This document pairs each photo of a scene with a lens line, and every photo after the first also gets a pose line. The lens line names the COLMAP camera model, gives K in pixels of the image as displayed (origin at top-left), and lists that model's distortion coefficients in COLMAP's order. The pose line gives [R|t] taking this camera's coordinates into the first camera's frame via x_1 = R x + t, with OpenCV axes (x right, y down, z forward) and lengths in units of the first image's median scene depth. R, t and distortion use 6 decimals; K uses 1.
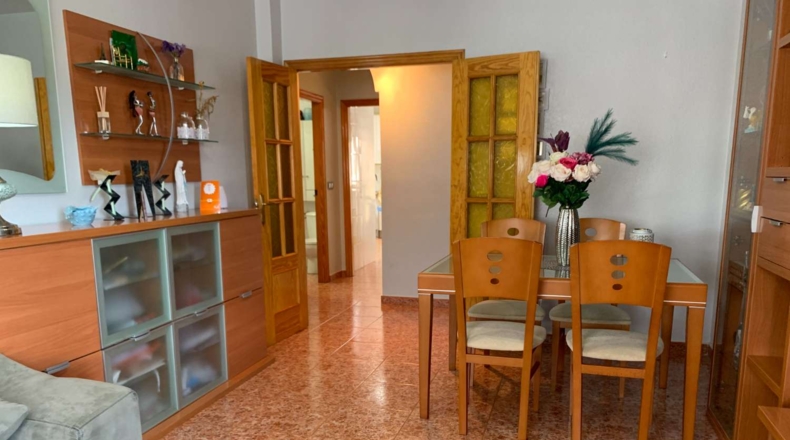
lens RADIAL K [[609.5, 0, 391.9], [0, 609.5, 295.8], [0, 0, 1]] dist [0.038497, -0.096497]
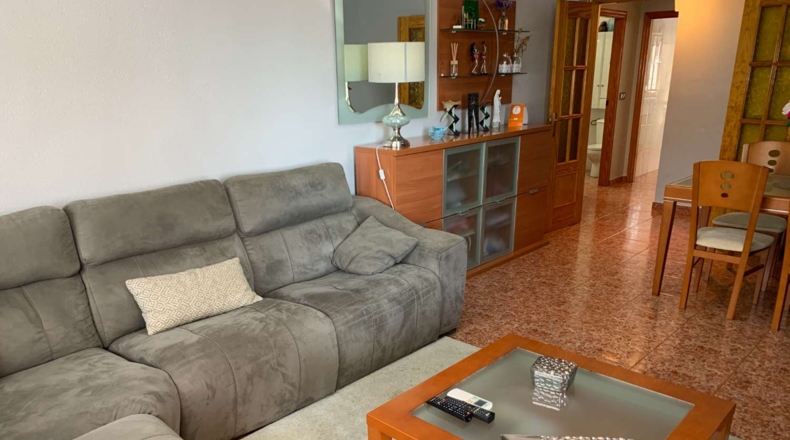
lens RADIAL K [[609.5, 0, 391.9], [0, 609.5, 295.8], [0, 0, 1]] dist [0.038497, -0.096497]
pose [[0.893937, 0.151630, -0.421764, 0.094304], [-0.079395, 0.979725, 0.183947, 0.001063], [0.441105, -0.130951, 0.887850, -0.401471]]
